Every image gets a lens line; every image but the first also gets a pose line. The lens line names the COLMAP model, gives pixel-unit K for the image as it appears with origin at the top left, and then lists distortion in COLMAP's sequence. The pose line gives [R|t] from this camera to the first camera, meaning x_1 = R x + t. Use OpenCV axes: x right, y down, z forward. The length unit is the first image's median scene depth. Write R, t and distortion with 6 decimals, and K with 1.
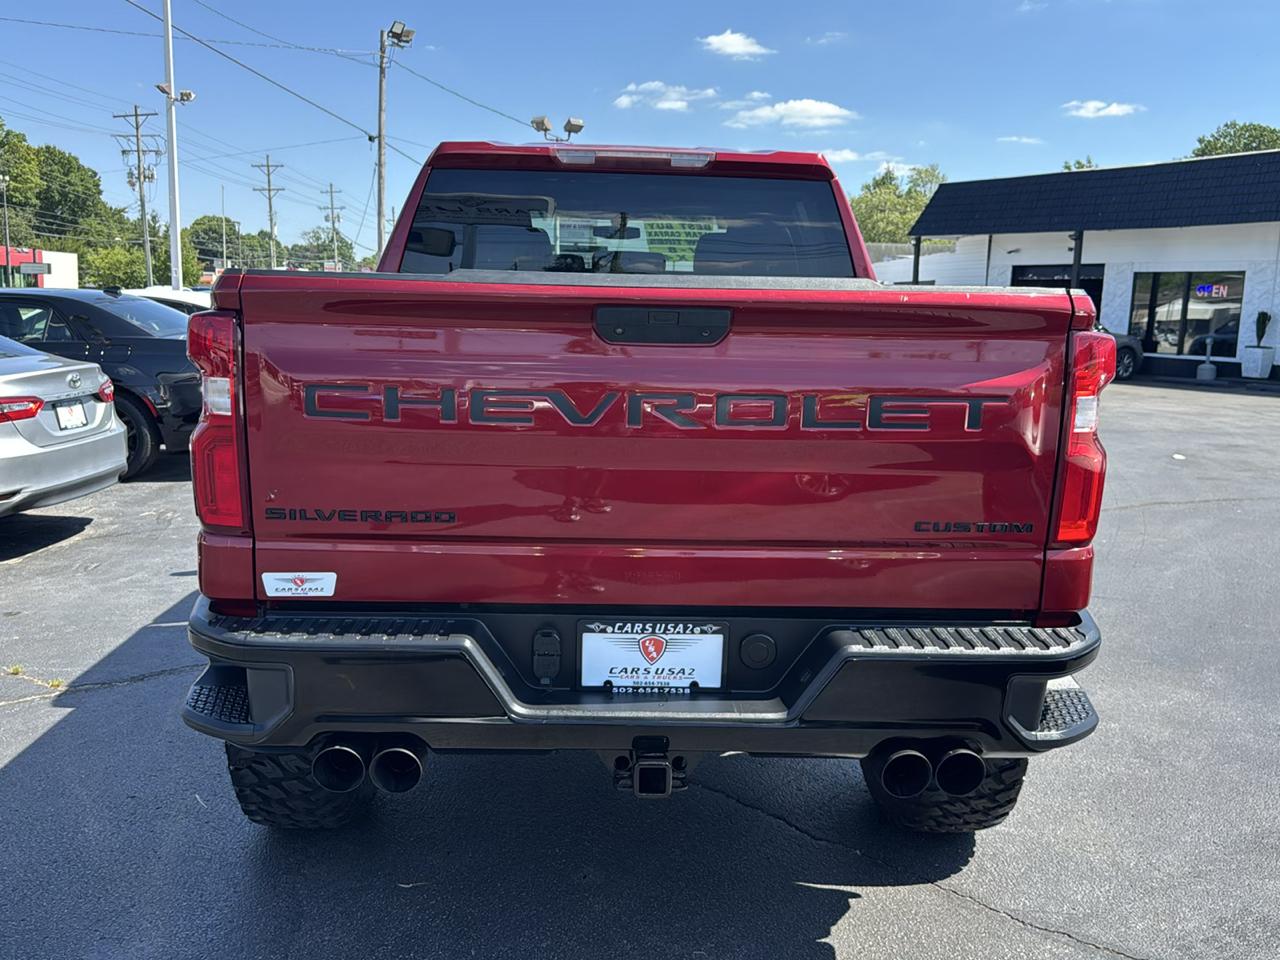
lens RADIAL K [[1134.4, 0, 637.1], [0, 1134.4, 491.1], [0, 0, 1]] dist [0.154504, -0.264070]
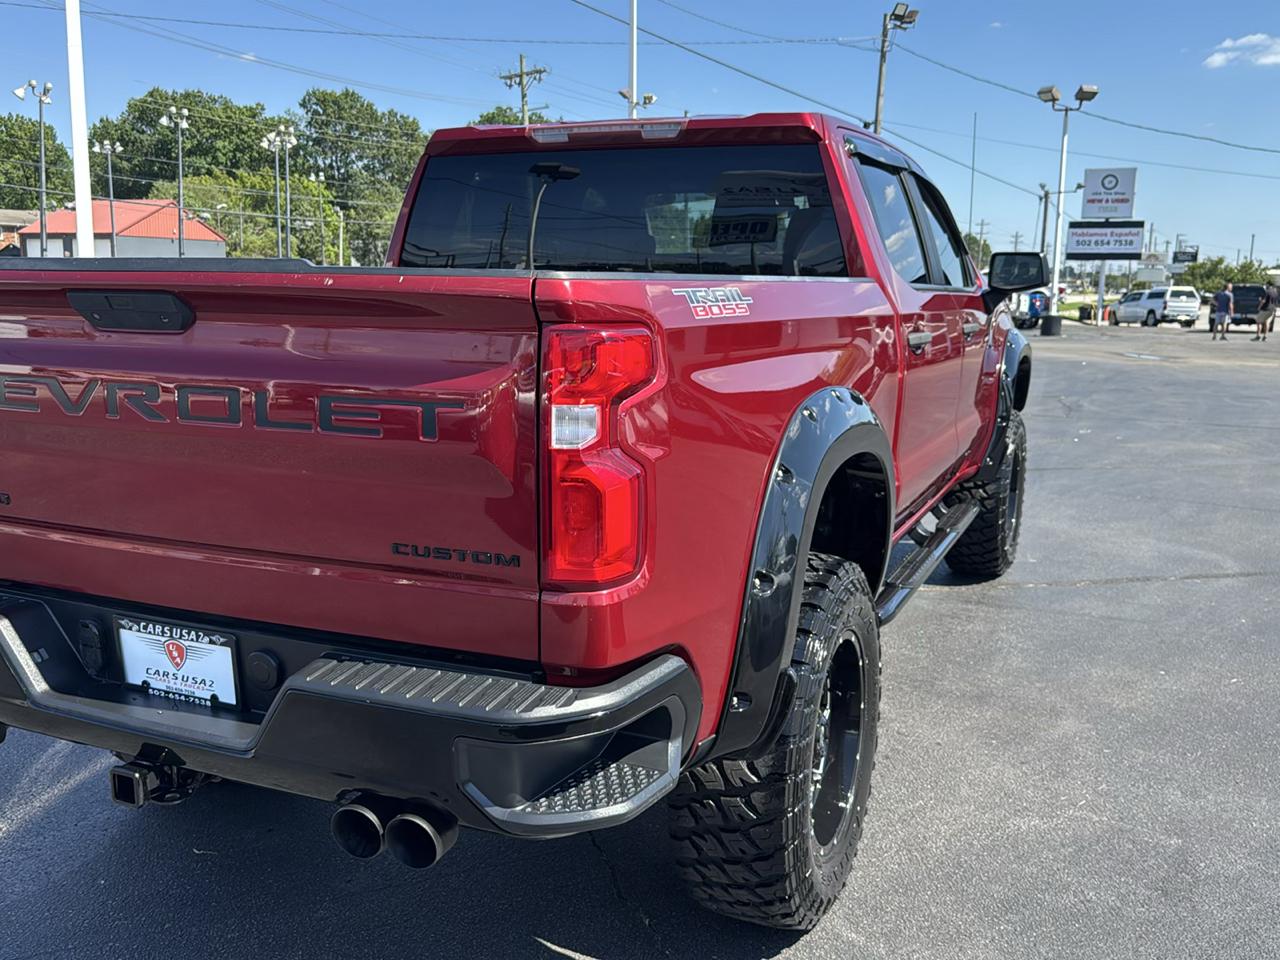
lens RADIAL K [[1142.1, 0, 635.9], [0, 1142.1, 480.8], [0, 0, 1]] dist [0.130955, -0.239593]
pose [[0.901211, 0.064794, -0.428510, 0.757884], [-0.063890, 0.997820, 0.016511, -0.044224], [0.428646, 0.012497, 0.903386, 0.294221]]
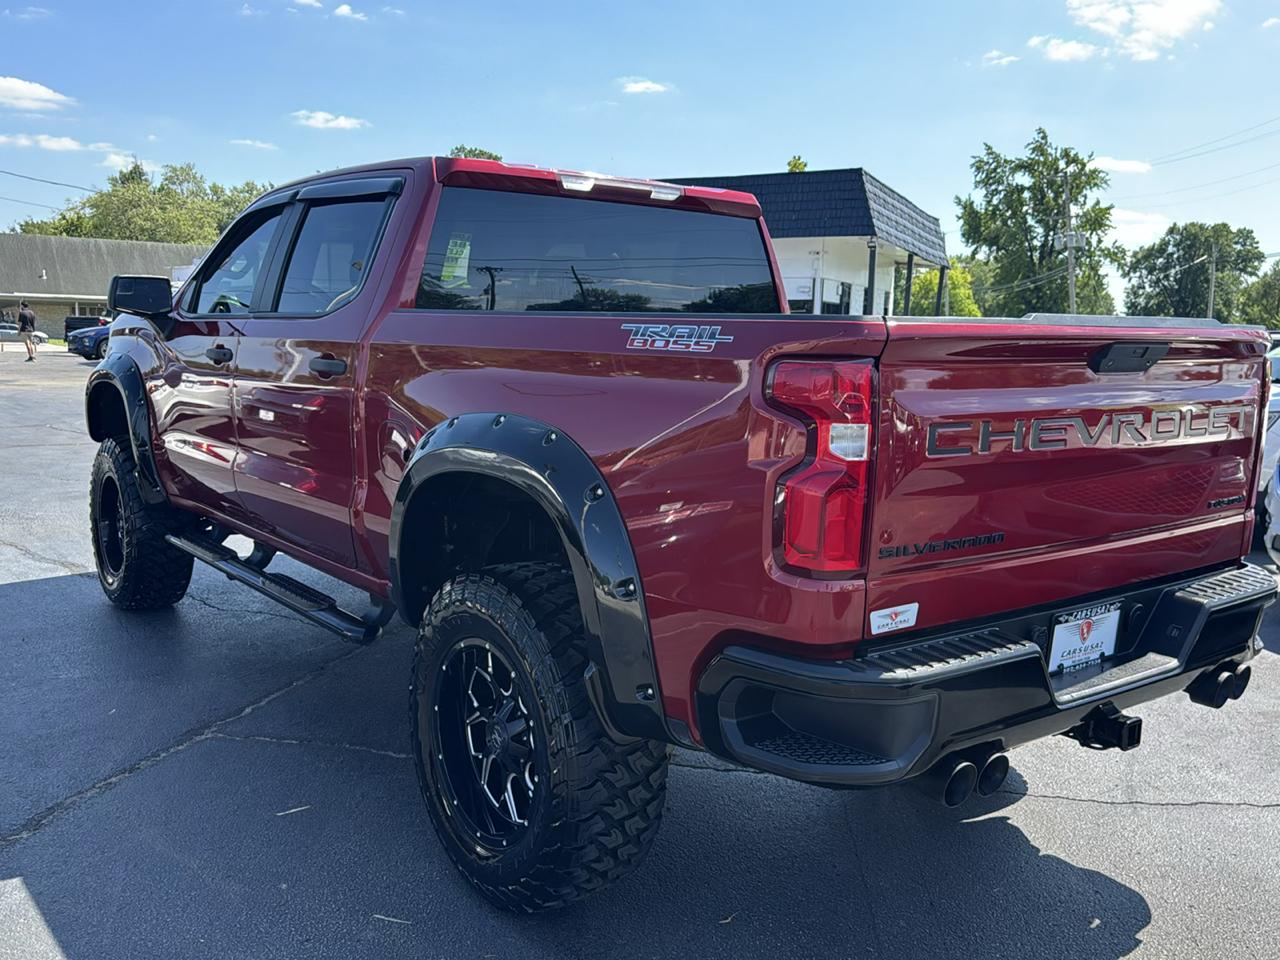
lens RADIAL K [[1166.2, 0, 636.5], [0, 1166.2, 486.4], [0, 0, 1]] dist [-0.005581, -0.019523]
pose [[0.815629, -0.082867, 0.572610, -1.058836], [0.087582, 0.995969, 0.019381, -0.077153], [-0.571908, 0.034343, 0.819599, 0.261786]]
